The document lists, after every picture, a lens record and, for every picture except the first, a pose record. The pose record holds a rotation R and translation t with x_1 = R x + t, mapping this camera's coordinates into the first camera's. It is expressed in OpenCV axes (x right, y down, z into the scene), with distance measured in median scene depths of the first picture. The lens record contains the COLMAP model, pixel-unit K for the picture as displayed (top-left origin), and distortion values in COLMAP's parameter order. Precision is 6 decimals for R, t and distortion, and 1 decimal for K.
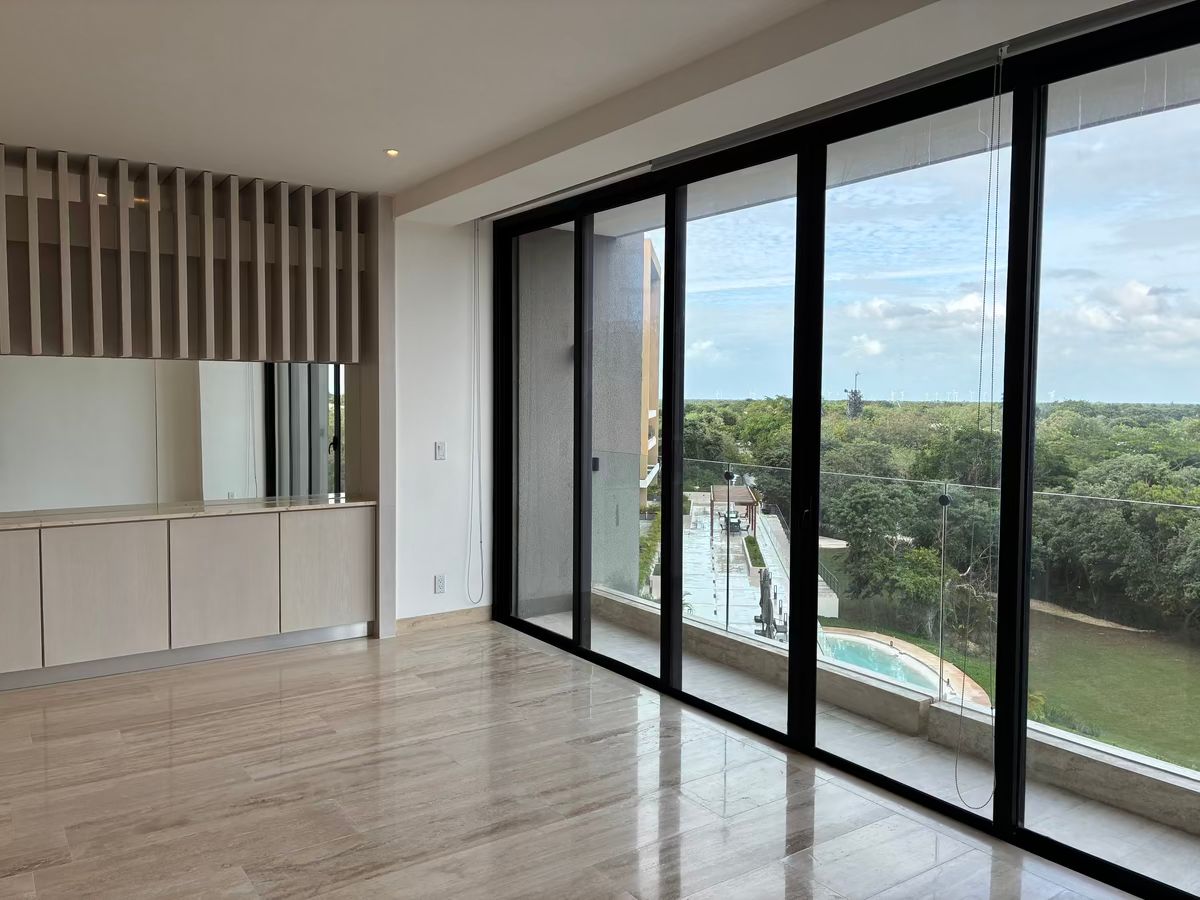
lens RADIAL K [[907.1, 0, 600.0], [0, 907.1, 450.0], [0, 0, 1]] dist [0.083406, -0.123779]
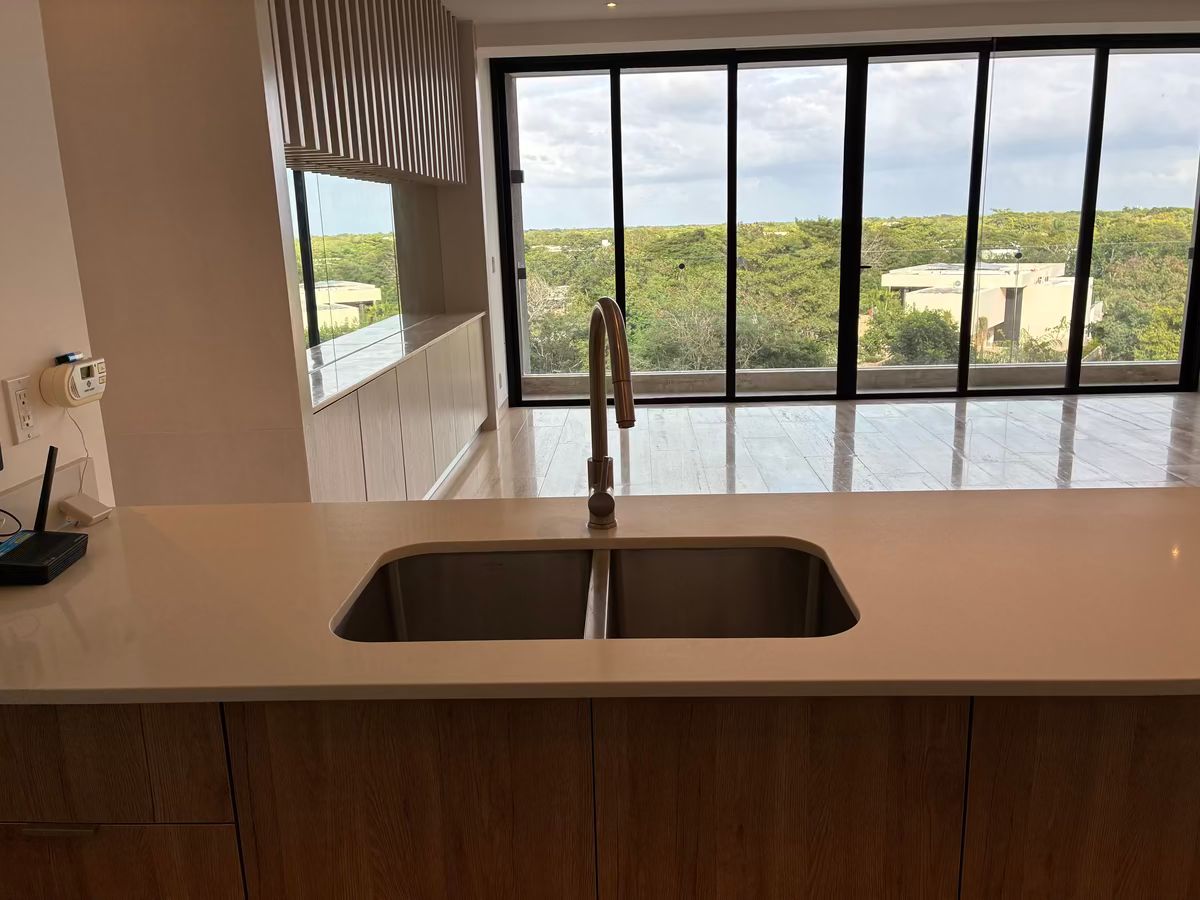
lens RADIAL K [[907.1, 0, 600.0], [0, 907.1, 450.0], [0, 0, 1]] dist [0.083406, -0.123779]
pose [[0.603367, -0.213015, 0.768487, -1.119069], [0.080729, 0.975029, 0.206883, 0.002583], [-0.793367, -0.062787, 0.605497, 0.188076]]
